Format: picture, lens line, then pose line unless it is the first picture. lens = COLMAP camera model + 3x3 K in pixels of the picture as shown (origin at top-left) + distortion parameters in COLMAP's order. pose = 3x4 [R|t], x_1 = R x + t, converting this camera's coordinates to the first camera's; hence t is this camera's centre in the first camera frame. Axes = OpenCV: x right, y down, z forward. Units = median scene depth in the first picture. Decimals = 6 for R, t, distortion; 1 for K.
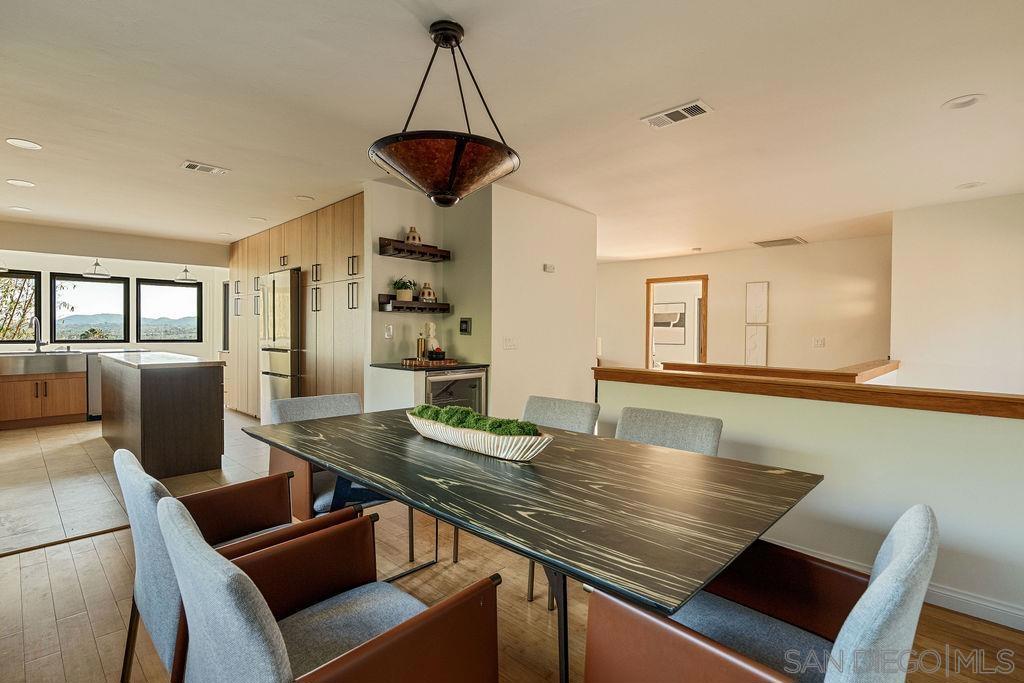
lens RADIAL K [[489.1, 0, 506.8], [0, 489.1, 339.6], [0, 0, 1]] dist [-0.002132, -0.000037]
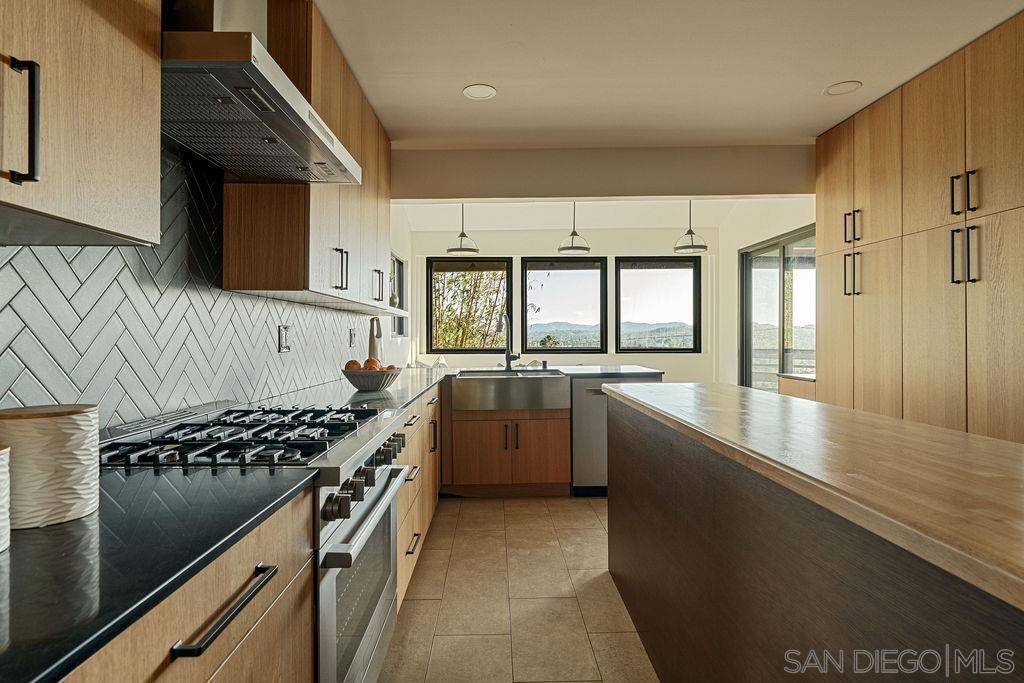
lens RADIAL K [[563.6, 0, 506.8], [0, 563.6, 341.5], [0, 0, 1]] dist [-0.001729, 0.001321]
pose [[0.714292, -0.003398, -0.699840, -0.645417], [-0.001202, 0.999981, -0.006083, -0.009154], [0.699847, 0.005186, 0.714274, 0.682632]]
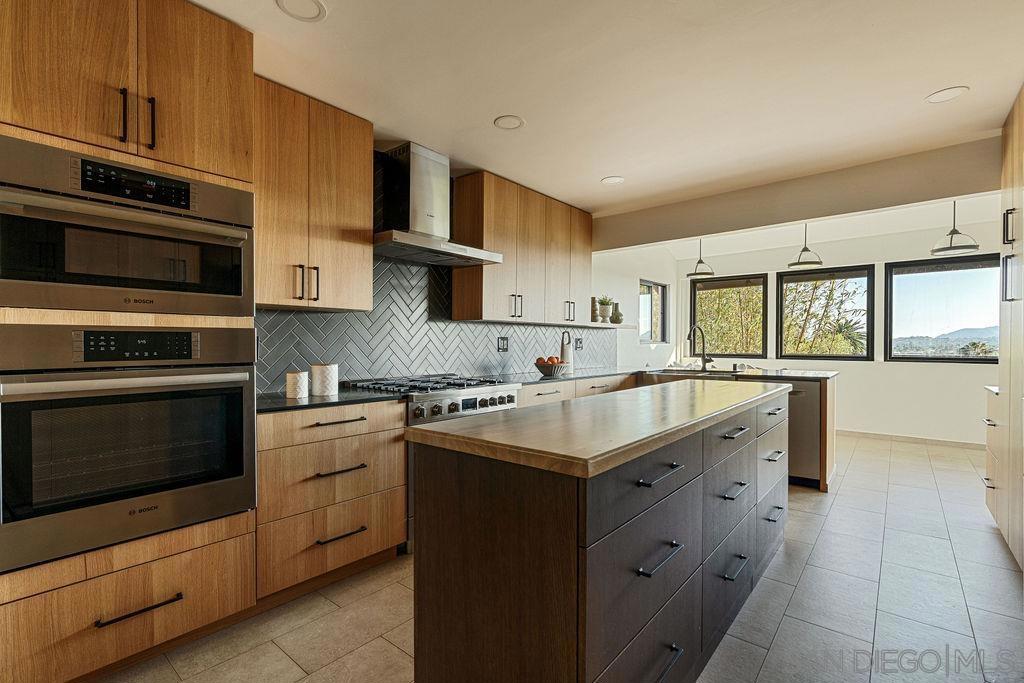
lens RADIAL K [[471.9, 0, 505.4], [0, 471.9, 345.5], [0, 0, 1]] dist [-0.003639, 0.004400]
pose [[0.076607, -0.000940, -0.997061, -0.321641], [-0.014848, 0.999888, -0.002084, -0.011003], [0.996951, 0.014964, 0.076585, 0.879447]]
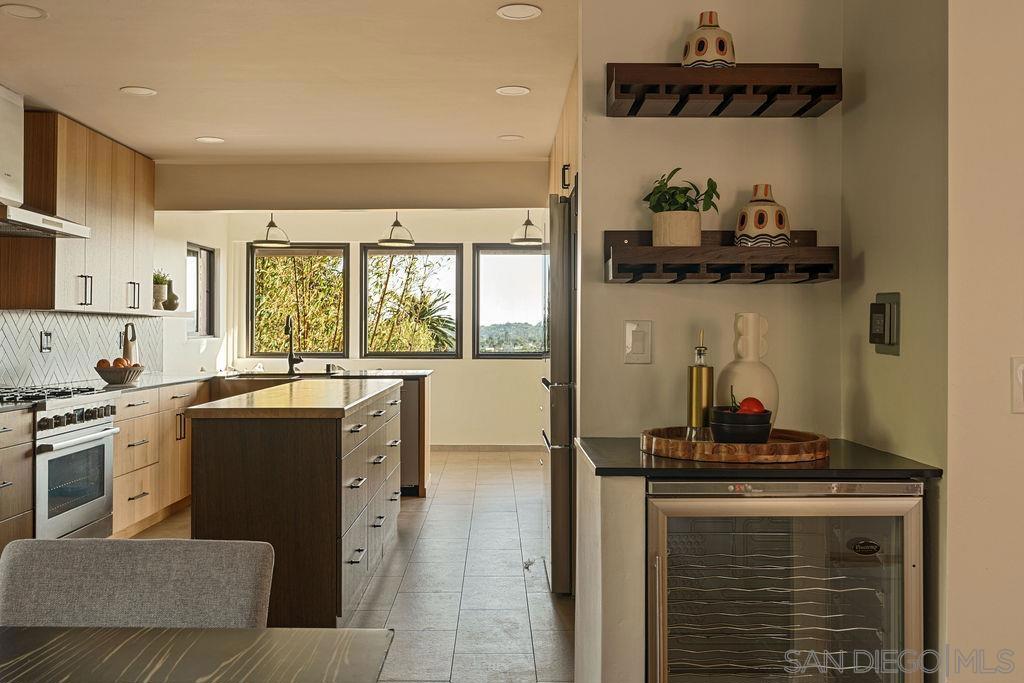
lens RADIAL K [[1009.6, 0, 488.0], [0, 1009.6, 332.2], [0, 0, 1]] dist [0.033226, 0.000000]
pose [[0.694591, -0.006110, -0.719379, 0.171374], [-0.007812, 0.999841, -0.016034, -0.010591], [0.719363, 0.016756, 0.694433, 0.420374]]
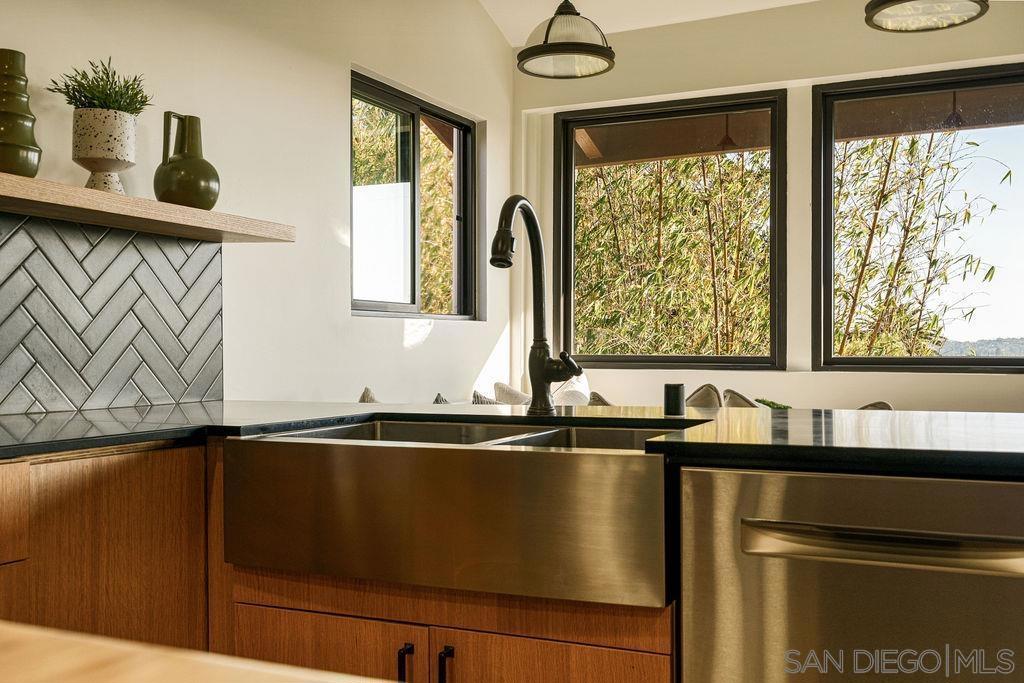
lens RADIAL K [[1009.6, 0, 503.9], [0, 1009.6, 338.5], [0, 0, 1]] dist [0.033226, 0.000000]
pose [[0.326808, -0.014800, -0.944975, -0.893115], [-0.014901, 0.999672, -0.020809, 0.008824], [0.944973, 0.020882, 0.326480, 1.231329]]
